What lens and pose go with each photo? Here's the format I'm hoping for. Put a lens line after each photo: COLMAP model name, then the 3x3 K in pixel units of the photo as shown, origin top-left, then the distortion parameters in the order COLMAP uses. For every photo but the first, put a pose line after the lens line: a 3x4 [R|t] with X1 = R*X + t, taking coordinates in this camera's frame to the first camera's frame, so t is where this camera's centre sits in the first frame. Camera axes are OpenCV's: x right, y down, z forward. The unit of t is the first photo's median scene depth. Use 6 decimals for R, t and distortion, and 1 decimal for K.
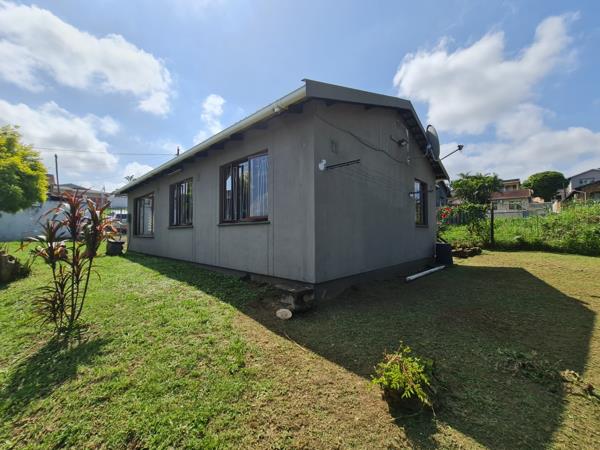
lens RADIAL K [[238.6, 0, 300.0], [0, 238.6, 225.0], [0, 0, 1]] dist [0.000762, 0.000367]
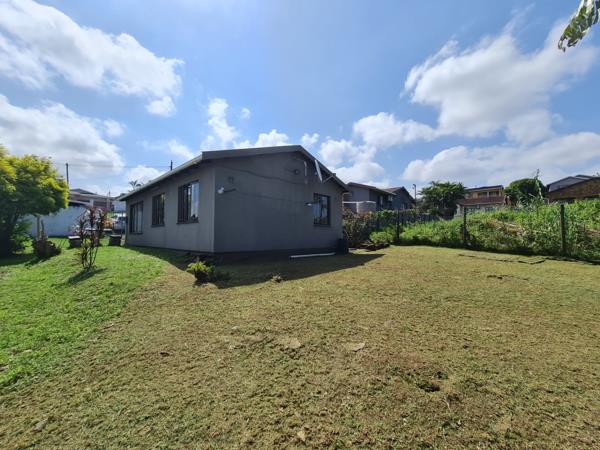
lens RADIAL K [[238.8, 0, 300.0], [0, 238.8, 225.0], [0, 0, 1]] dist [-0.000596, -0.000261]
pose [[0.999900, 0.005090, -0.013192, 0.340031], [-0.005314, 0.999842, -0.016990, 0.022788], [0.013103, 0.017058, 0.999769, -0.399607]]
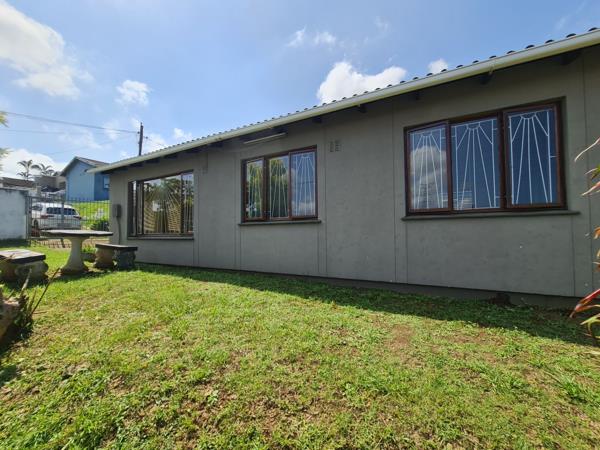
lens RADIAL K [[238.8, 0, 300.0], [0, 238.8, 225.0], [0, 0, 1]] dist [-0.000596, -0.000261]
pose [[0.964300, 0.018128, 0.264191, -0.517458], [-0.012829, 0.999681, -0.021768, 0.023281], [-0.264502, 0.017601, 0.964225, 0.296015]]
